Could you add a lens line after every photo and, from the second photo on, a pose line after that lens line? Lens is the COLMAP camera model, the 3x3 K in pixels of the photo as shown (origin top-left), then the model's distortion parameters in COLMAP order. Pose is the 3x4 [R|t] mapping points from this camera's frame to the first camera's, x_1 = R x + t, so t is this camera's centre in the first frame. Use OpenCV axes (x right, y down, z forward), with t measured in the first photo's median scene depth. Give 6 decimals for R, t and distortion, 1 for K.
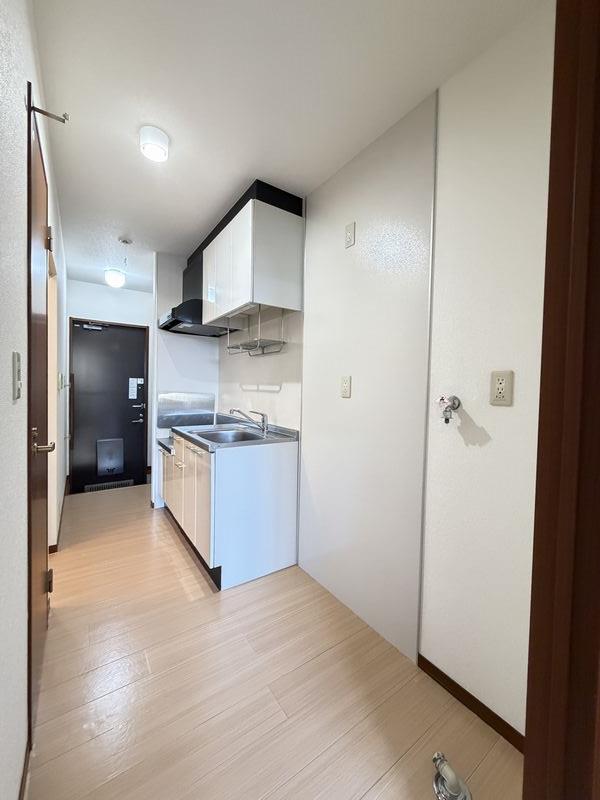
lens RADIAL K [[318.3, 0, 292.1], [0, 318.3, 401.8], [0, 0, 1]] dist [-0.004960, -0.001309]
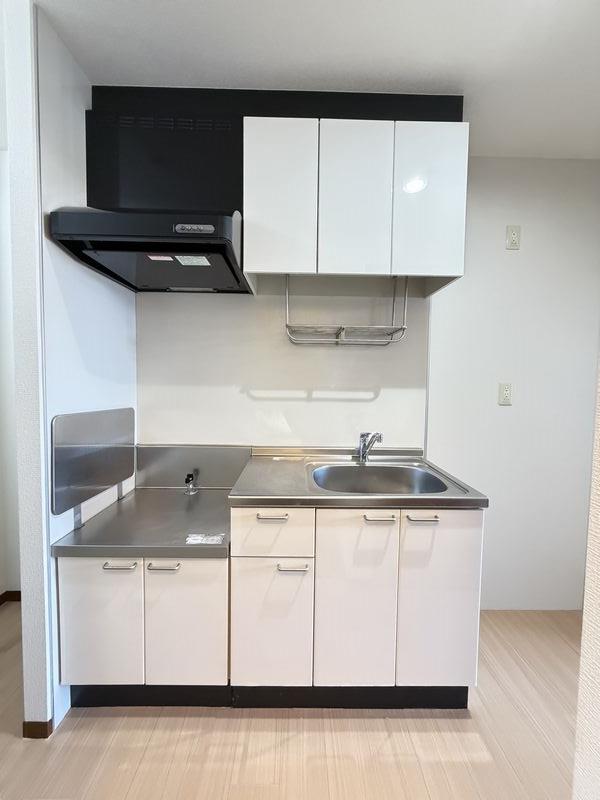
lens RADIAL K [[318.3, 0, 297.9], [0, 318.3, 399.4], [0, 0, 1]] dist [-0.004960, -0.001309]
pose [[0.550437, -0.056602, 0.832956, -0.697049], [0.036696, 0.998375, 0.043593, -0.066719], [-0.834070, 0.006572, 0.551619, 0.691839]]
